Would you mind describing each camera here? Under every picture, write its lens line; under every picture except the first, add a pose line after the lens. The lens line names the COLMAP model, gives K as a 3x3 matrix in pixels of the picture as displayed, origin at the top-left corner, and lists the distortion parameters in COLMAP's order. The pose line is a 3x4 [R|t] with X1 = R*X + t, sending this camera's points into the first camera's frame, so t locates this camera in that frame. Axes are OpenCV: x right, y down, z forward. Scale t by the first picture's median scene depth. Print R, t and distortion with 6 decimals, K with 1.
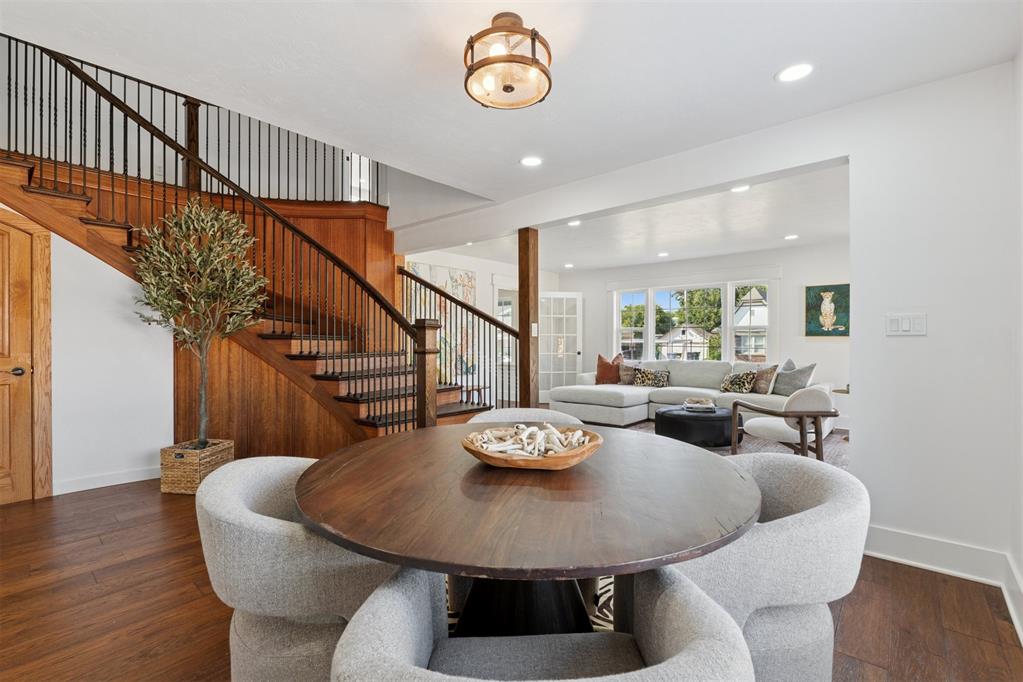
lens RADIAL K [[451.6, 0, 517.0], [0, 451.6, 345.2], [0, 0, 1]] dist [-0.006764, -0.001357]
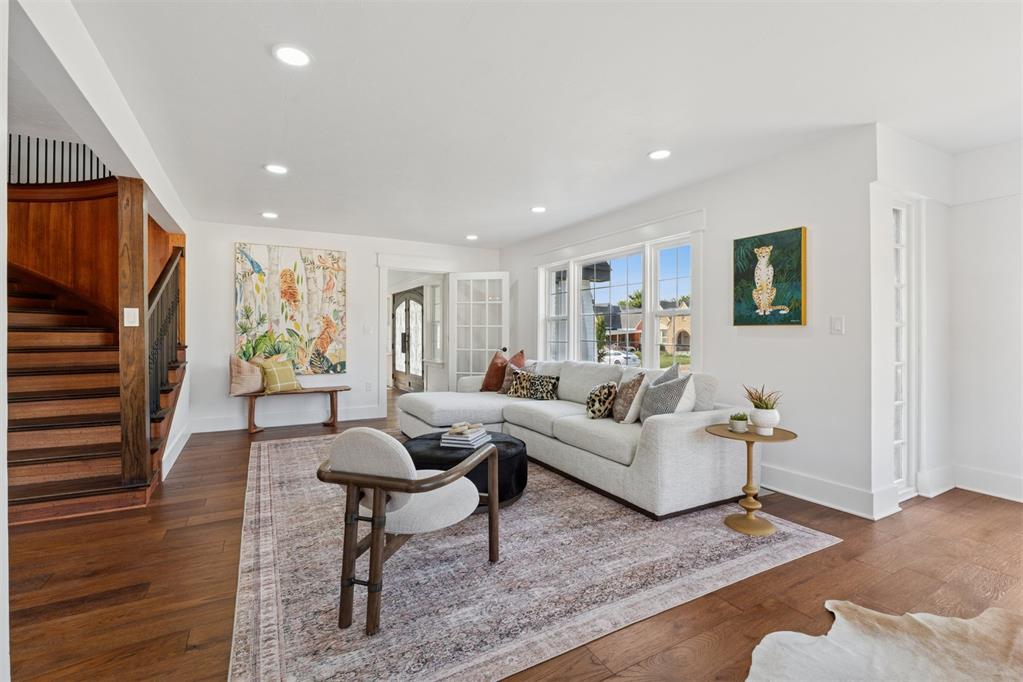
lens RADIAL K [[465.0, 0, 519.2], [0, 465.0, 328.5], [0, 0, 1]] dist [-0.016649, 0.000149]
pose [[0.940877, -0.002961, -0.338735, 0.589460], [-0.004661, 0.999754, -0.021686, -0.001764], [0.338716, 0.021983, 0.940632, 0.348328]]
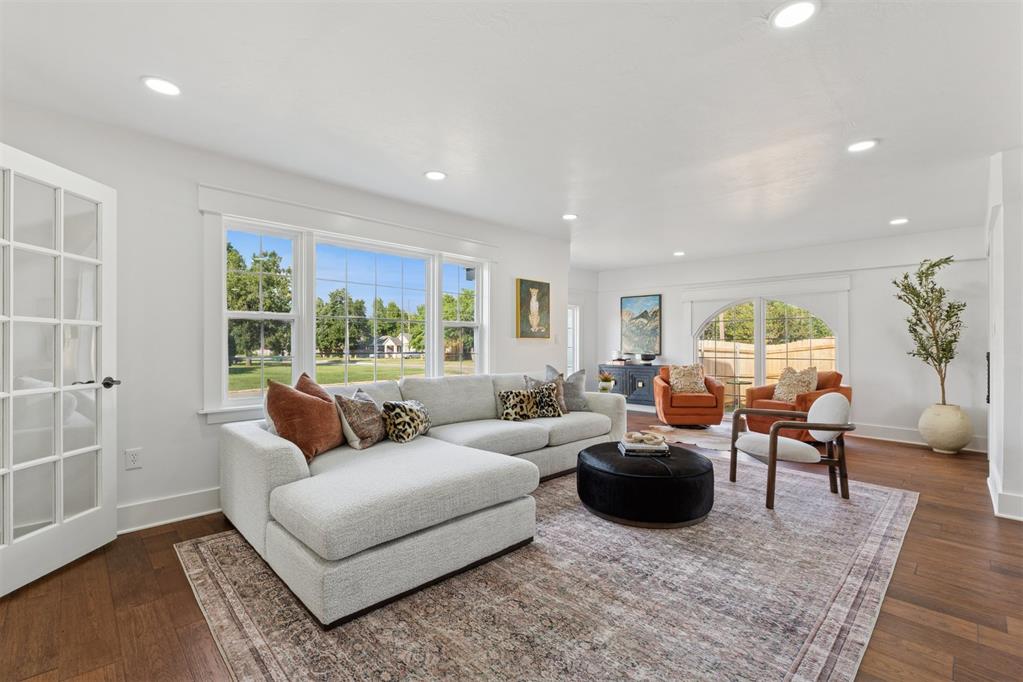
lens RADIAL K [[451.6, 0, 514.1], [0, 451.6, 349.1], [0, 0, 1]] dist [-0.006764, -0.001357]
pose [[0.077597, -0.011629, 0.996917, -0.198223], [0.009078, 0.999899, 0.010957, -0.008451], [-0.996943, 0.008200, 0.077695, 0.956474]]
